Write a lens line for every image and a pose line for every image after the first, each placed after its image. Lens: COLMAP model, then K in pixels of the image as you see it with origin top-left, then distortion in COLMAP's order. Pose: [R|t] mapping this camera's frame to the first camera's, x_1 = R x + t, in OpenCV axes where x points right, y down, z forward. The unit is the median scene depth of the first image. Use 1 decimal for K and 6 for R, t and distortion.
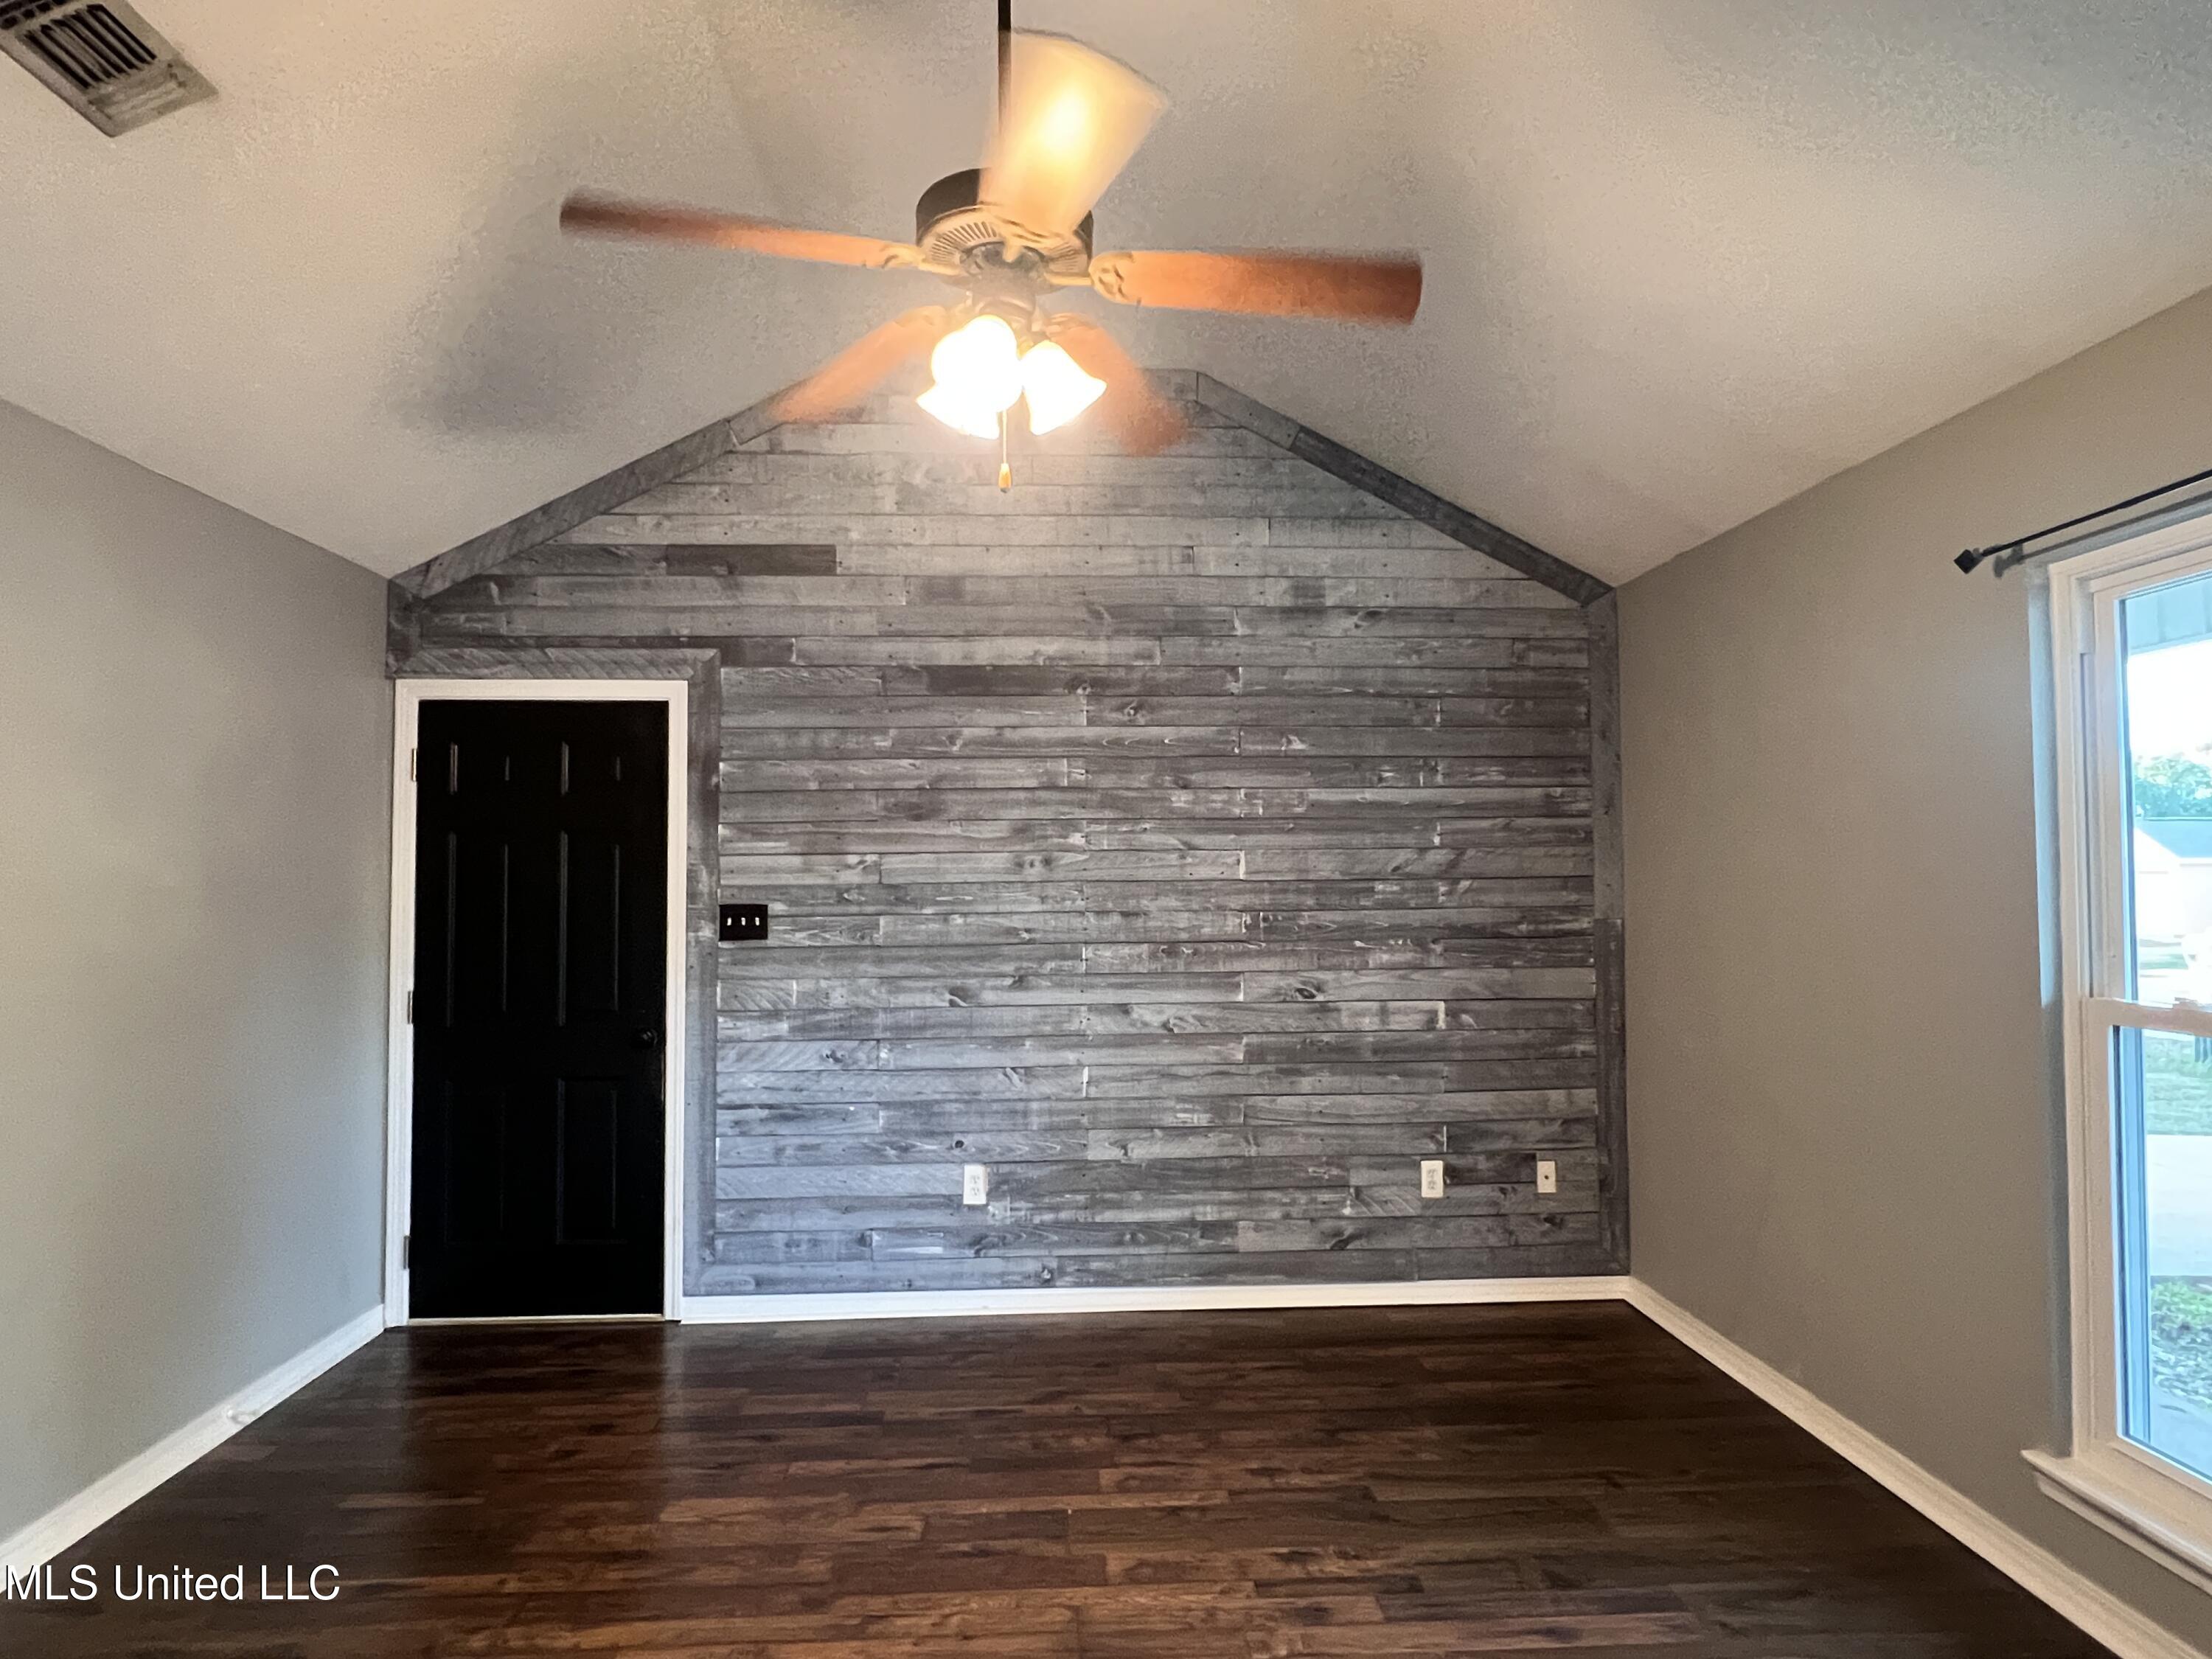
lens RADIAL K [[1256.8, 0, 1106.2], [0, 1256.8, 833.9], [0, 0, 1]] dist [0.000024, 0.001655]
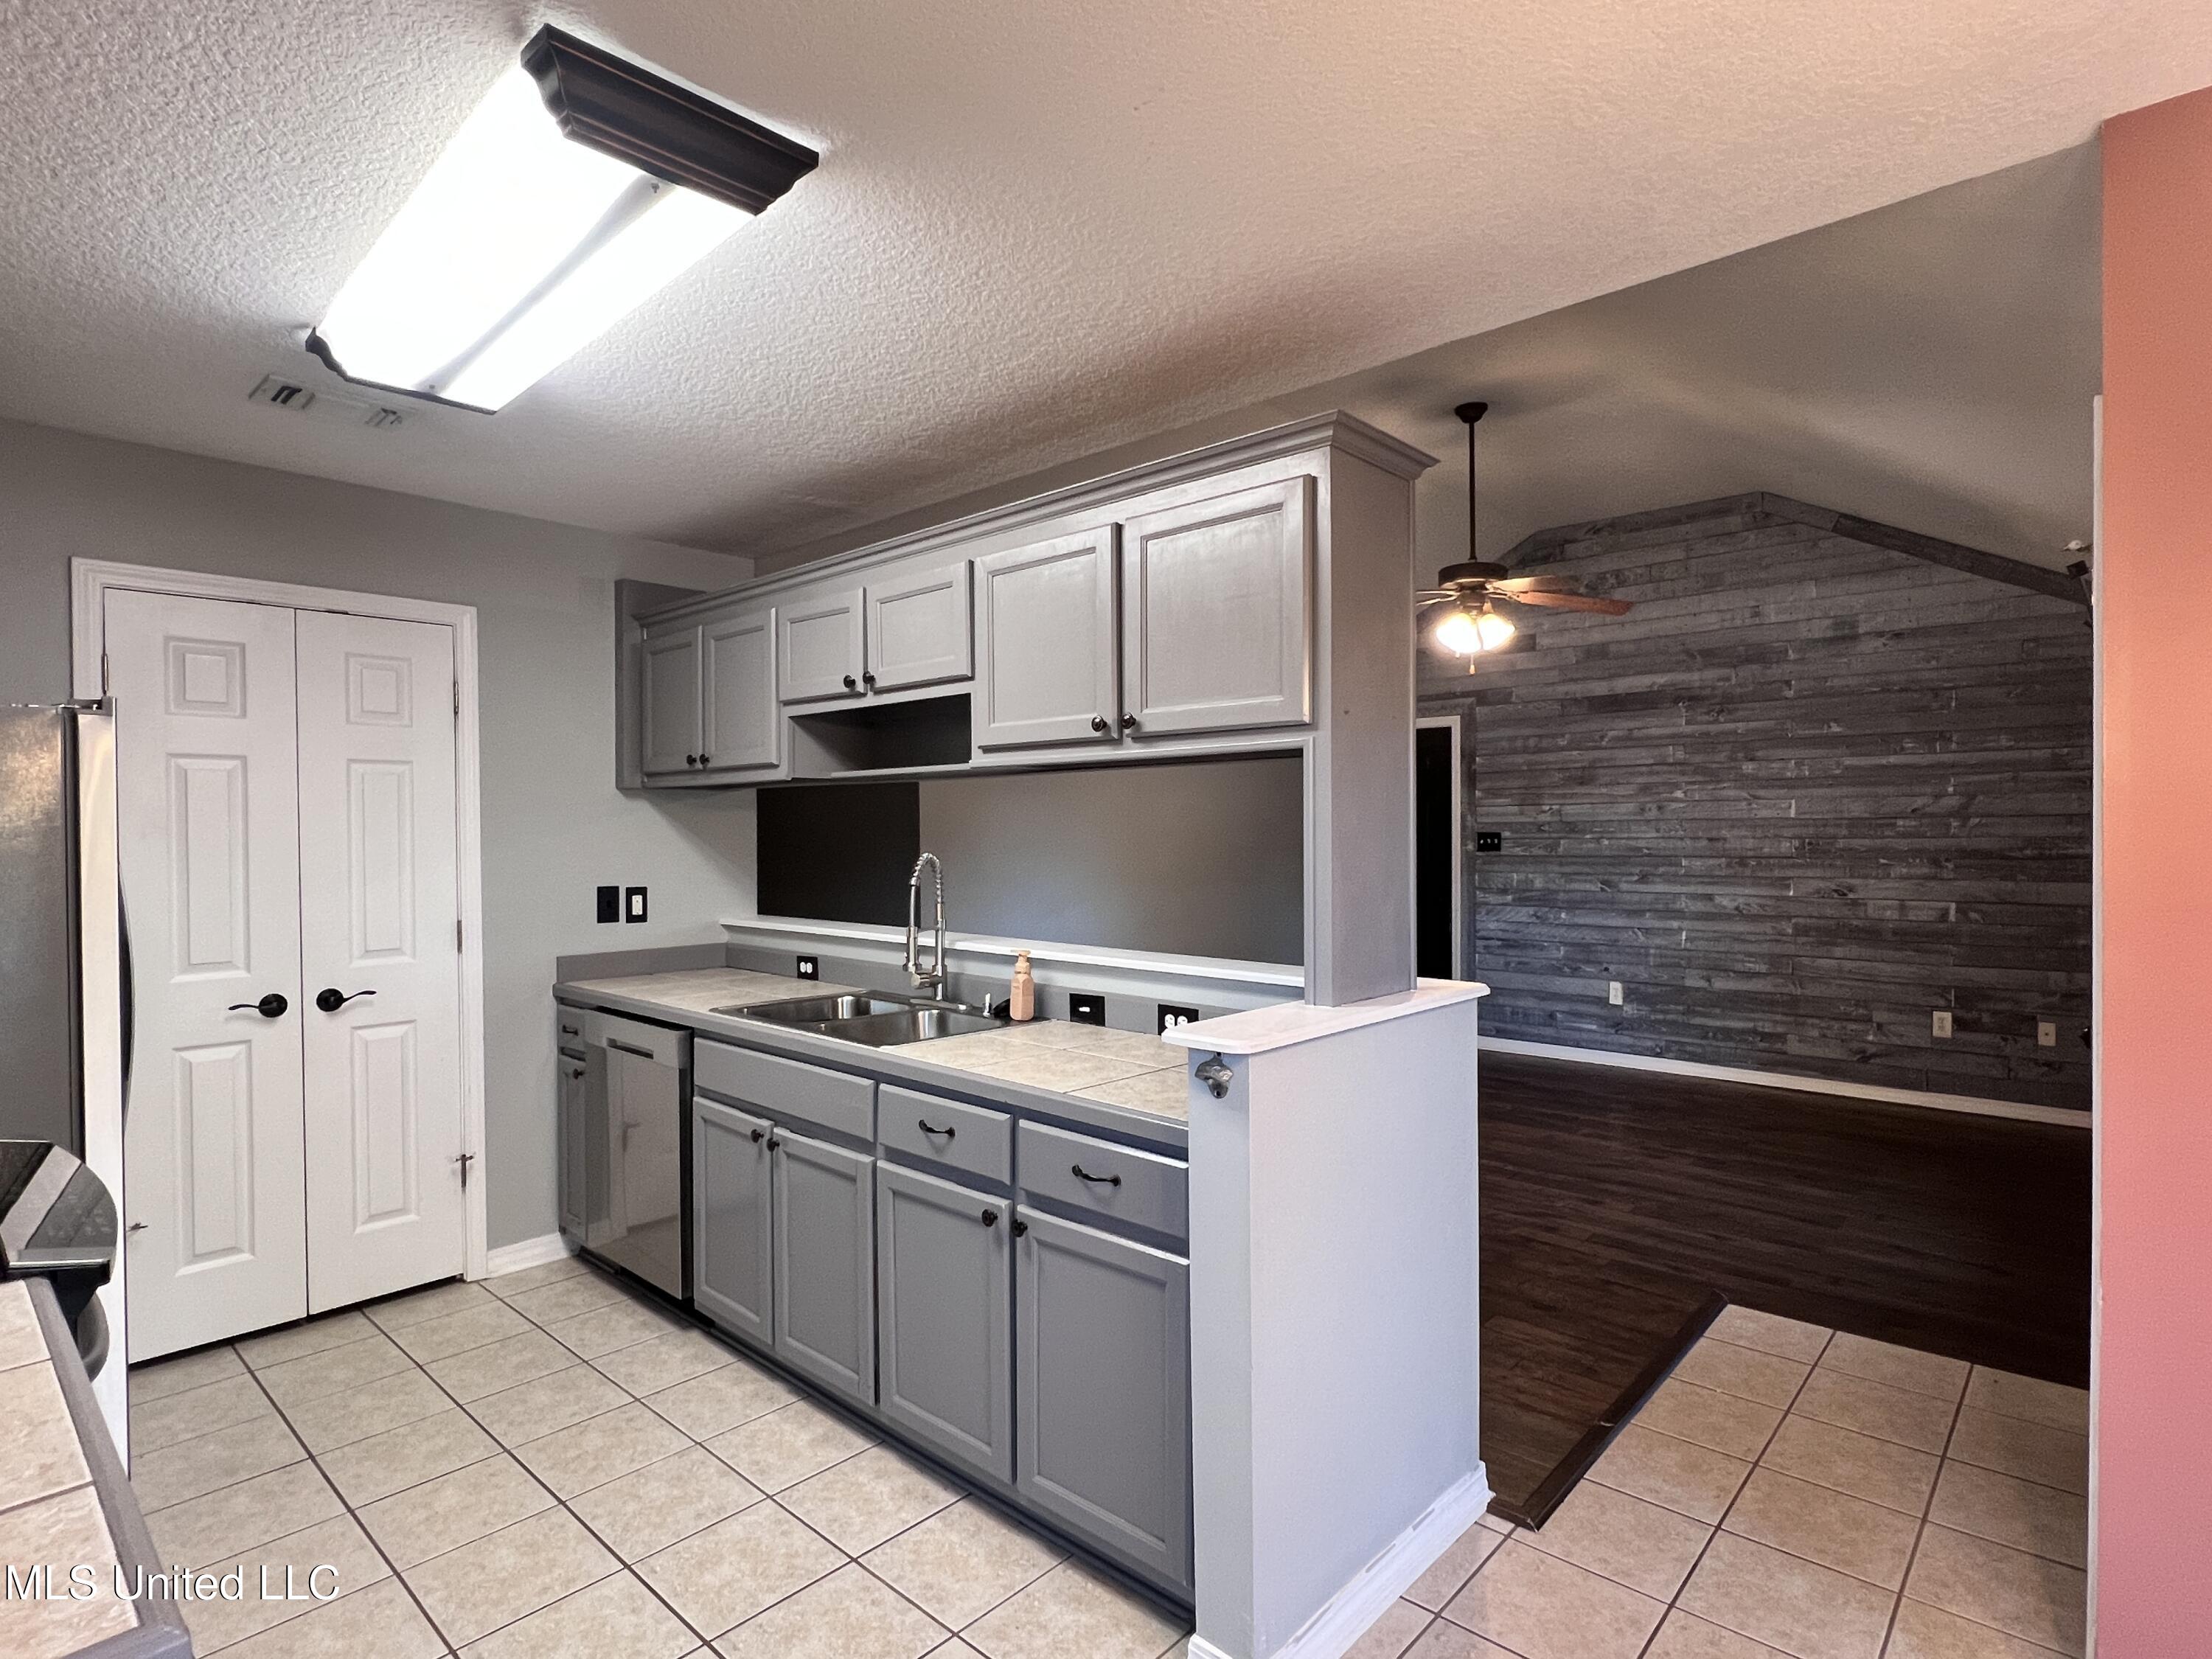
lens RADIAL K [[1127.1, 0, 1107.2], [0, 1127.1, 831.0], [0, 0, 1]] dist [-0.000421, -0.000095]
pose [[0.697145, 0.003381, -0.716922, 0.518633], [0.026735, 0.999171, 0.030710, -0.013134], [0.716432, -0.040576, 0.696476, -0.581438]]
